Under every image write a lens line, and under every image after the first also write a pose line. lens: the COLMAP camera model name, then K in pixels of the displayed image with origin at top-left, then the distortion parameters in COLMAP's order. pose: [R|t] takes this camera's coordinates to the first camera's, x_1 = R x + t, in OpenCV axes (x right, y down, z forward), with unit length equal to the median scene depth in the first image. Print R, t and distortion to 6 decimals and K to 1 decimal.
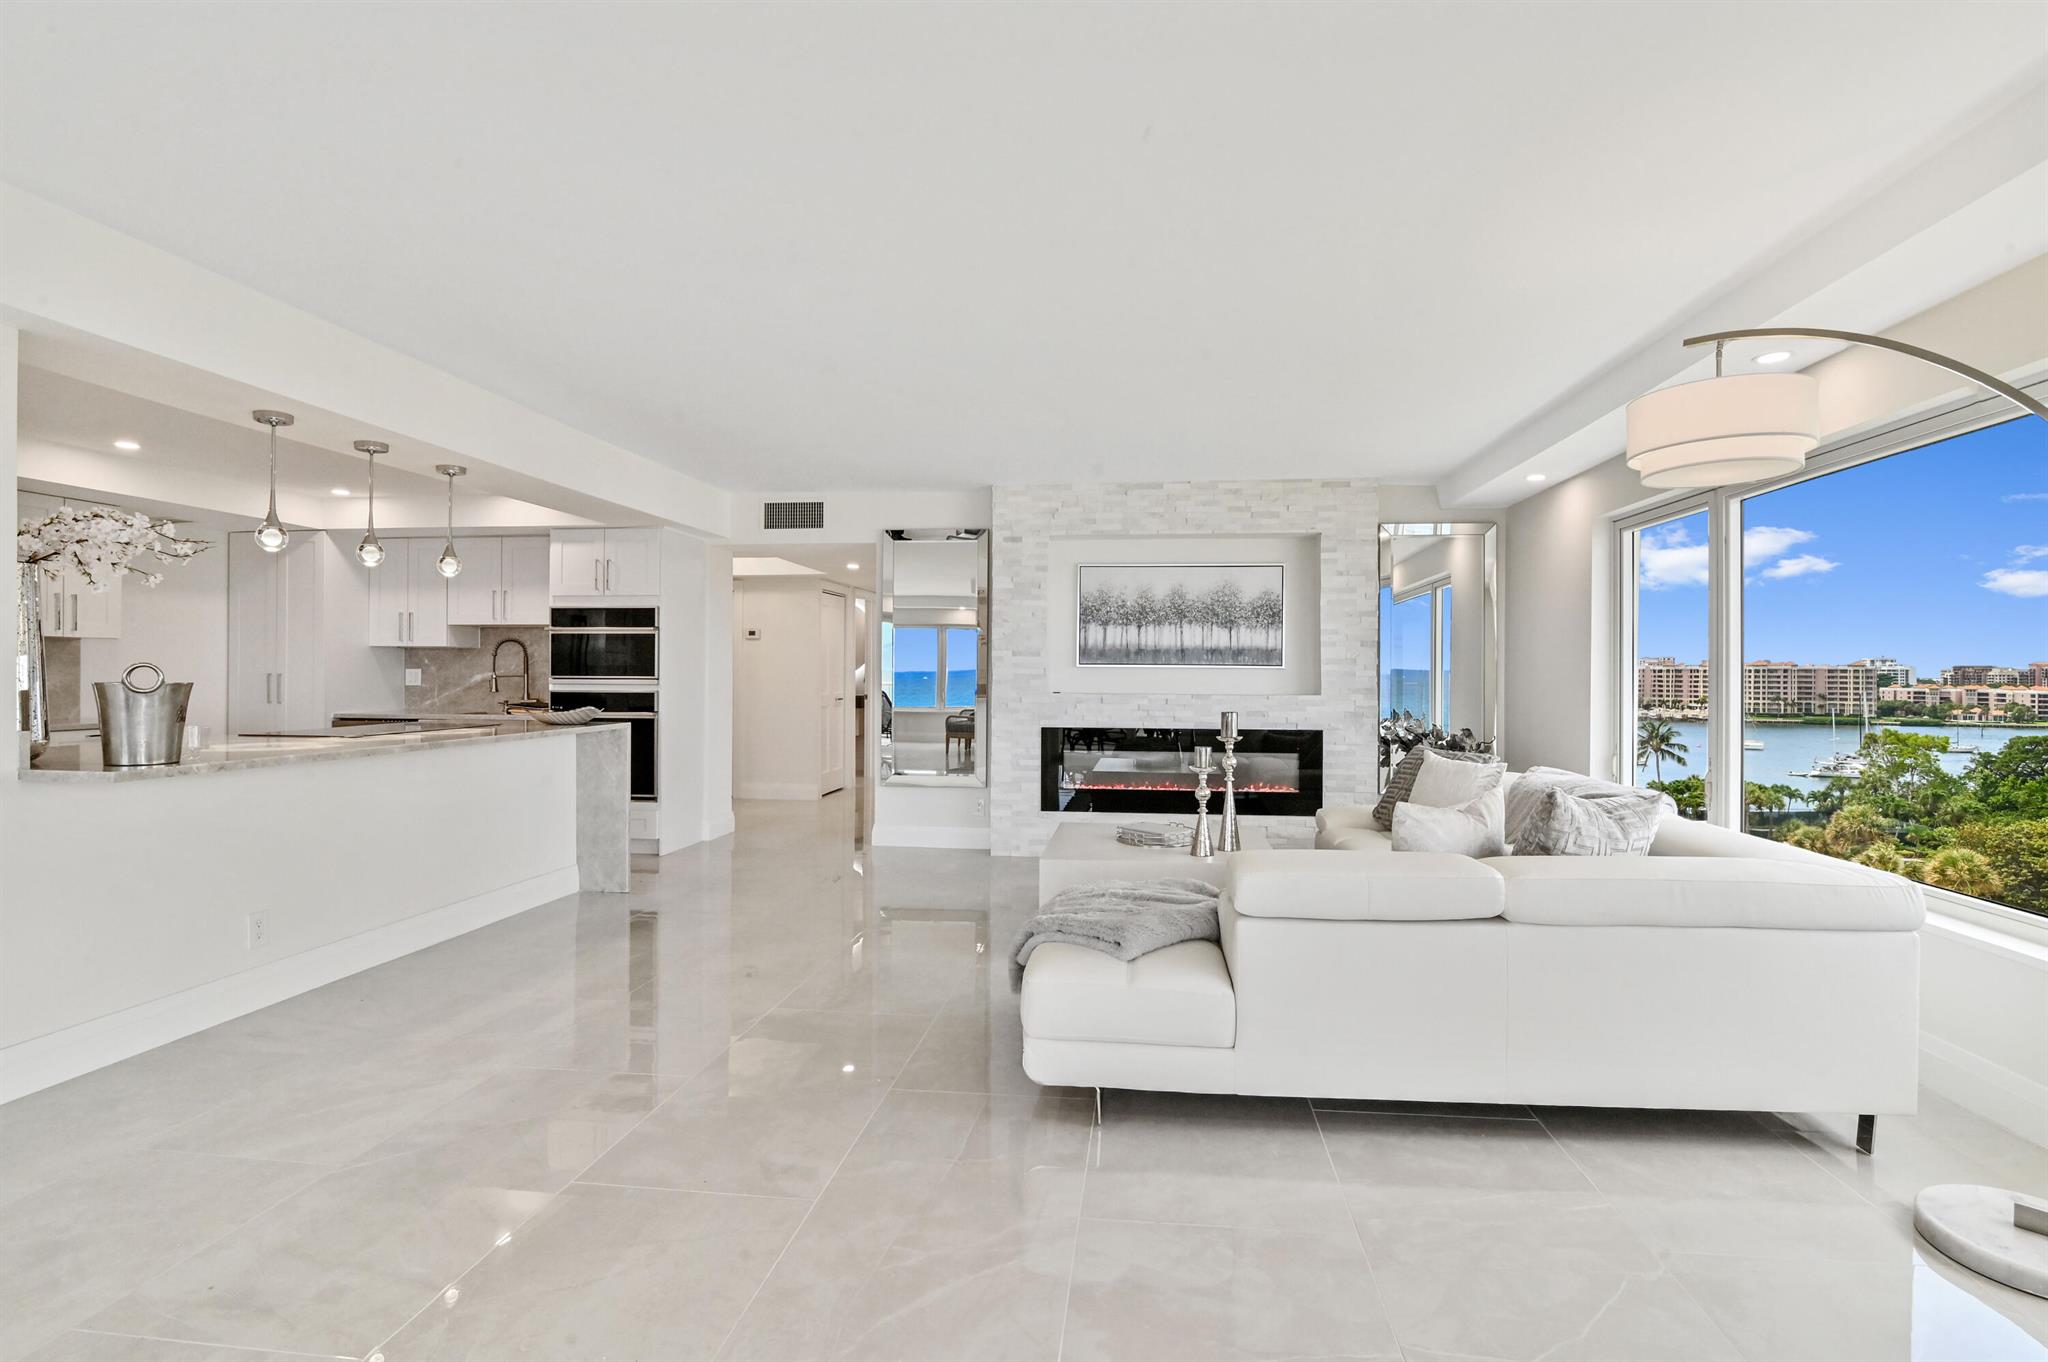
lens RADIAL K [[961.5, 0, 1025.7], [0, 961.5, 667.9], [0, 0, 1]] dist [-0.017892, -0.000314]
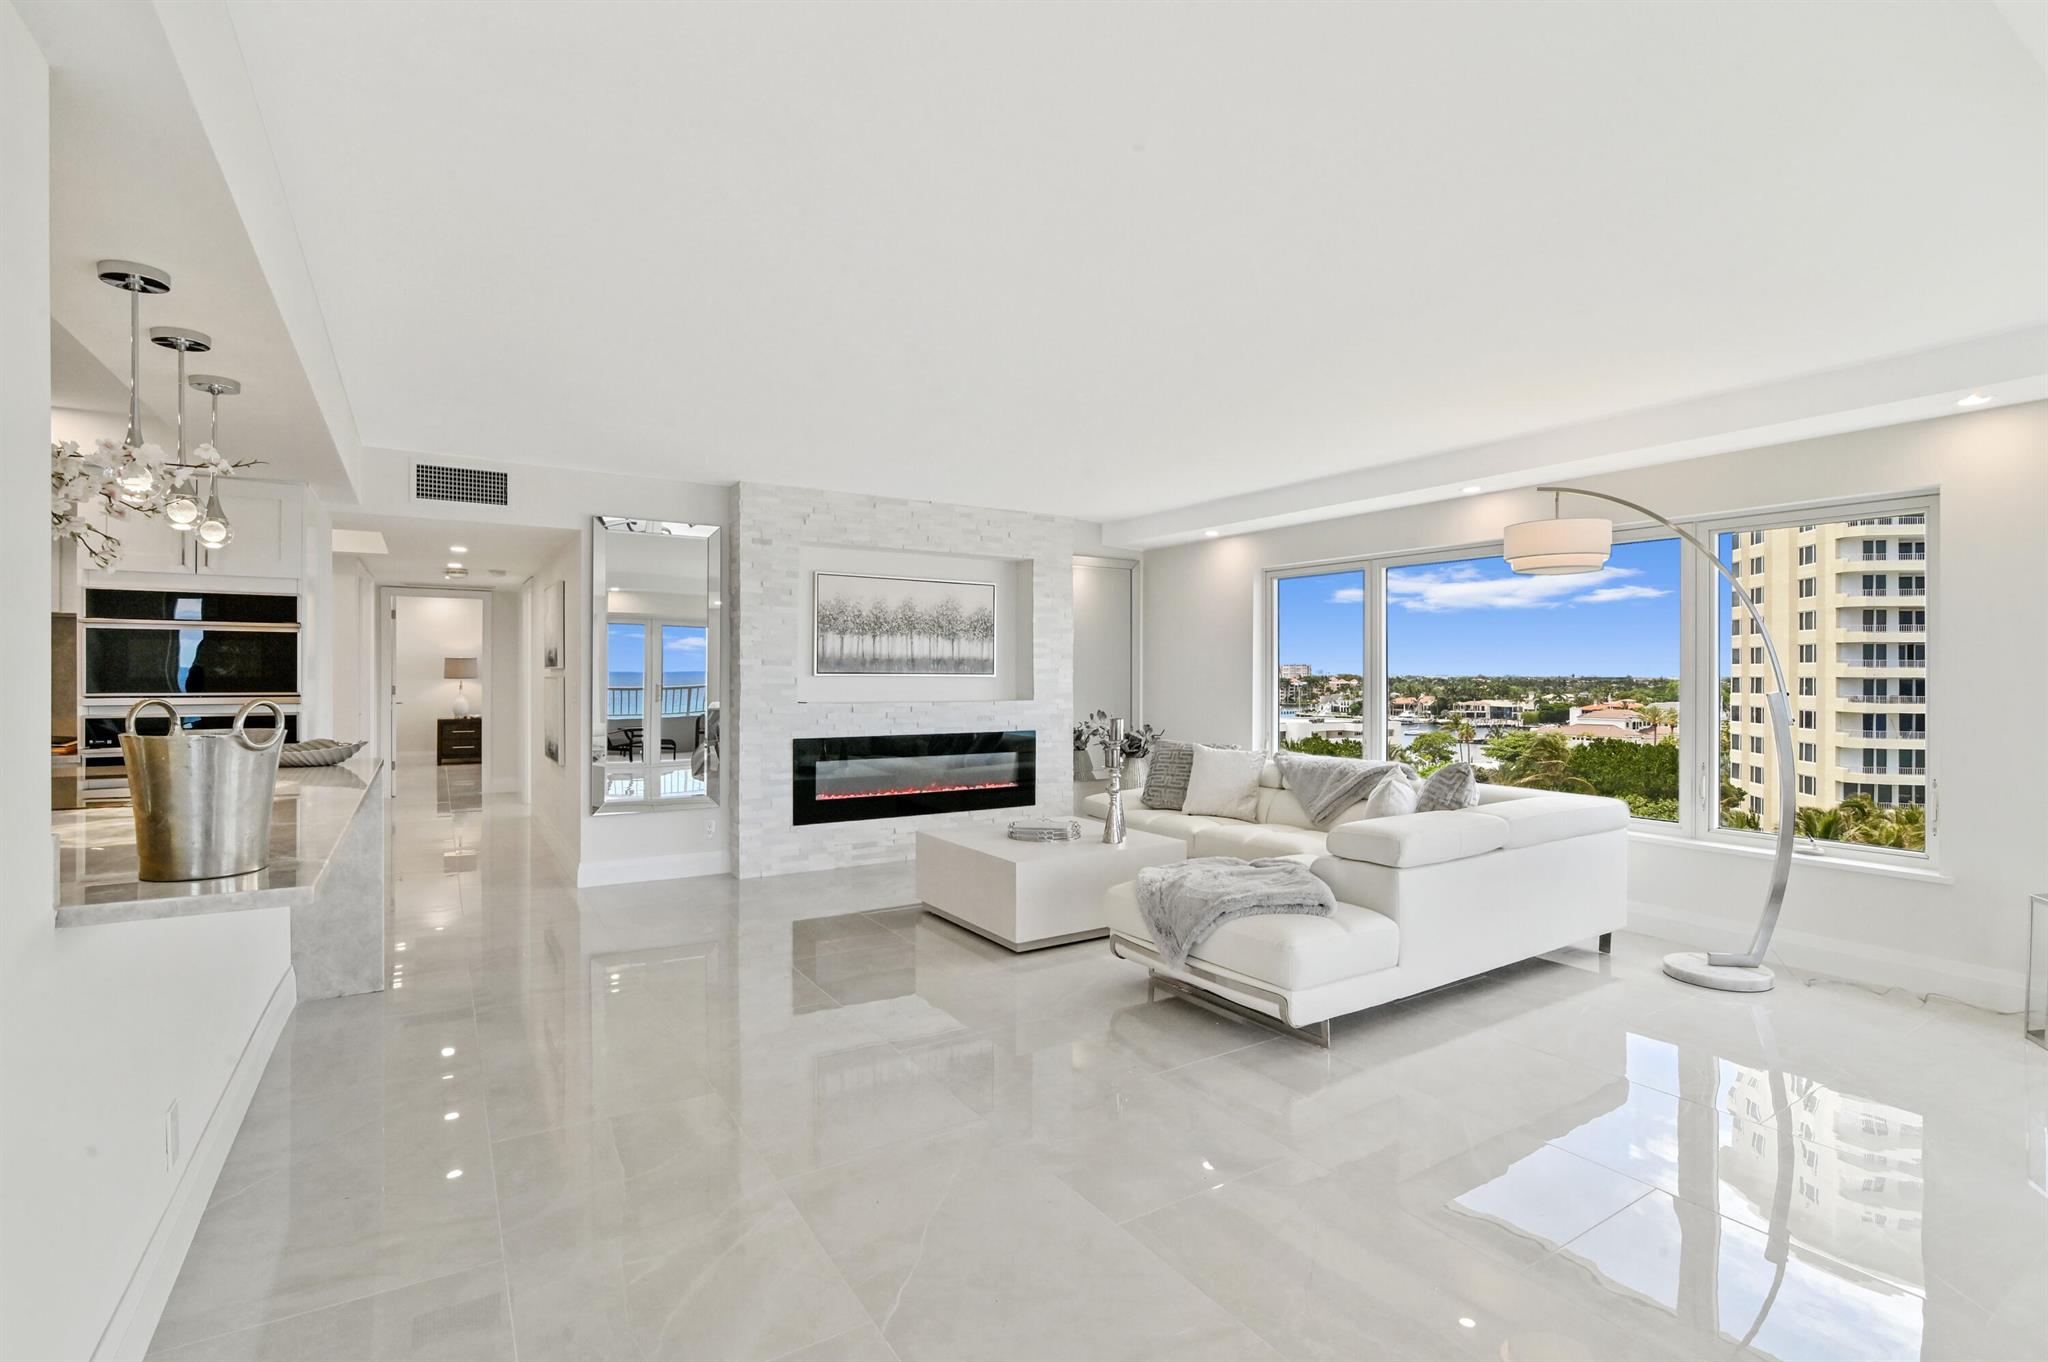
lens RADIAL K [[961.5, 0, 1025.7], [0, 961.5, 667.9], [0, 0, 1]] dist [-0.017892, -0.000314]
pose [[0.777348, 0.000825, 0.629070, -0.407694], [-0.002799, 0.999994, 0.002147, -0.012304], [-0.629064, -0.003430, 0.777346, 0.103969]]
